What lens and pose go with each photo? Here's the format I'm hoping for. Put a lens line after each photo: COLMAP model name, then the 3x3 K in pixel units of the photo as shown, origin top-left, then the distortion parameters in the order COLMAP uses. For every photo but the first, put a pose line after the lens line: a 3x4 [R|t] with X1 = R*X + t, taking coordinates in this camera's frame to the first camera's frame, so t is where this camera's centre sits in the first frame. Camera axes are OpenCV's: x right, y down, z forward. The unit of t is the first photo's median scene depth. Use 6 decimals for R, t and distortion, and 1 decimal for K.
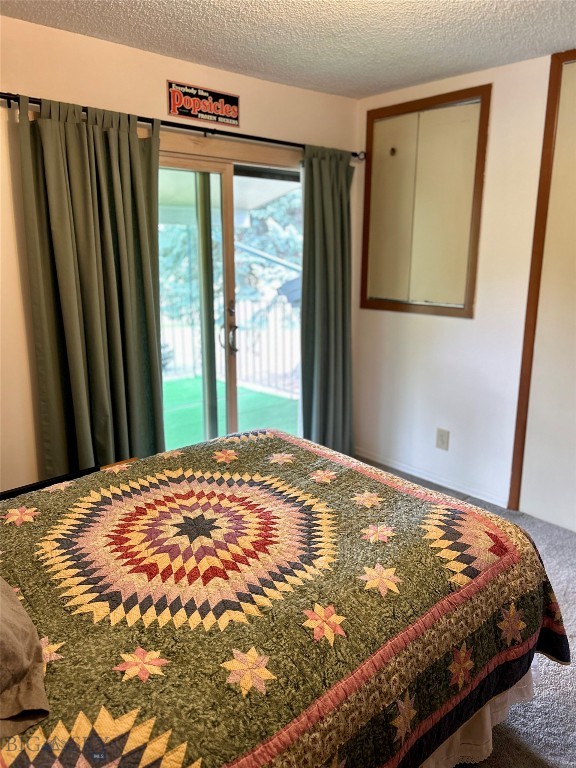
lens RADIAL K [[570.8, 0, 289.6], [0, 570.8, 380.5], [0, 0, 1]] dist [0.028496, -0.035180]
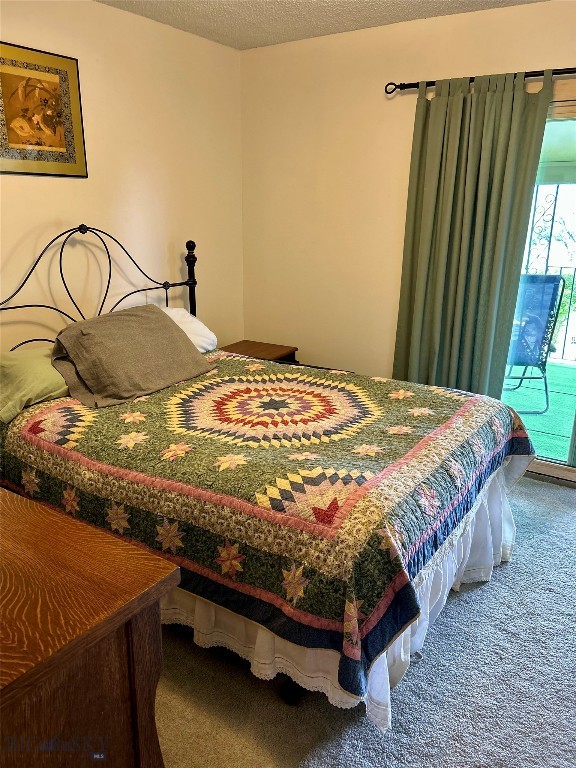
lens RADIAL K [[570.8, 0, 289.7], [0, 570.8, 384.6], [0, 0, 1]] dist [0.028496, -0.035180]
pose [[0.288858, 0.282775, -0.914658, 1.127312], [-0.239003, 0.946434, 0.217120, -0.100189], [0.927059, 0.155889, 0.340970, 0.579947]]
